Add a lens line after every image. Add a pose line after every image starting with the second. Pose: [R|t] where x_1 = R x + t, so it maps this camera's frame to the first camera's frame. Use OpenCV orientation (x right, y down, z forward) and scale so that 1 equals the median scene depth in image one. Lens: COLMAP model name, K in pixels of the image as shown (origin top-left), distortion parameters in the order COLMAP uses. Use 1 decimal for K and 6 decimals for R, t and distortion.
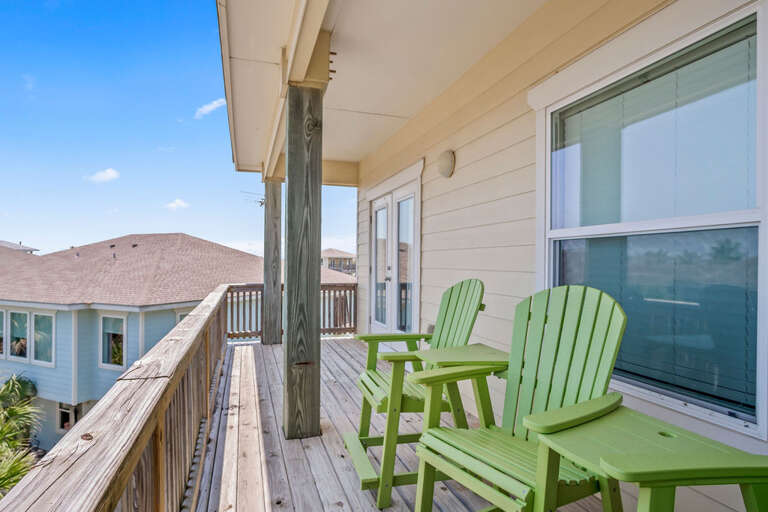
lens RADIAL K [[422.8, 0, 384.1], [0, 422.8, 258.1], [0, 0, 1]] dist [-0.015802, 0.009922]
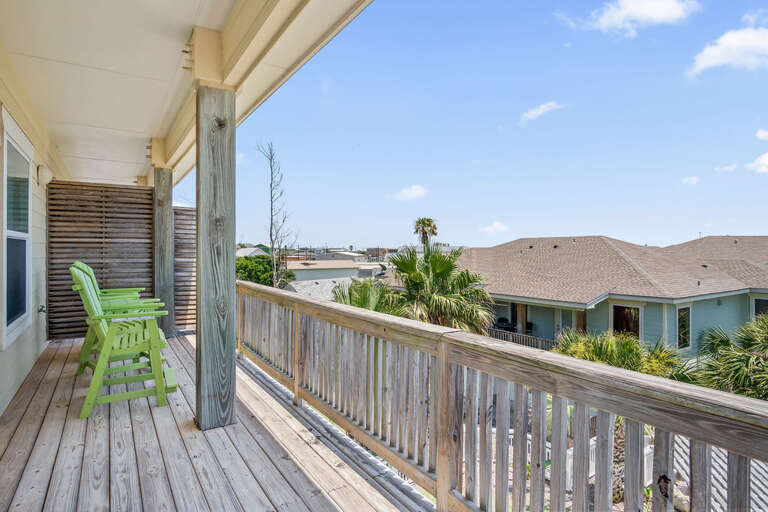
lens RADIAL K [[422.8, 0, 383.7], [0, 422.8, 254.0], [0, 0, 1]] dist [-0.015802, 0.009922]
pose [[-0.965326, -0.012005, -0.260770, -0.278268], [-0.013245, 0.999908, 0.002996, -0.001898], [0.260710, 0.006346, -0.965396, 1.825227]]
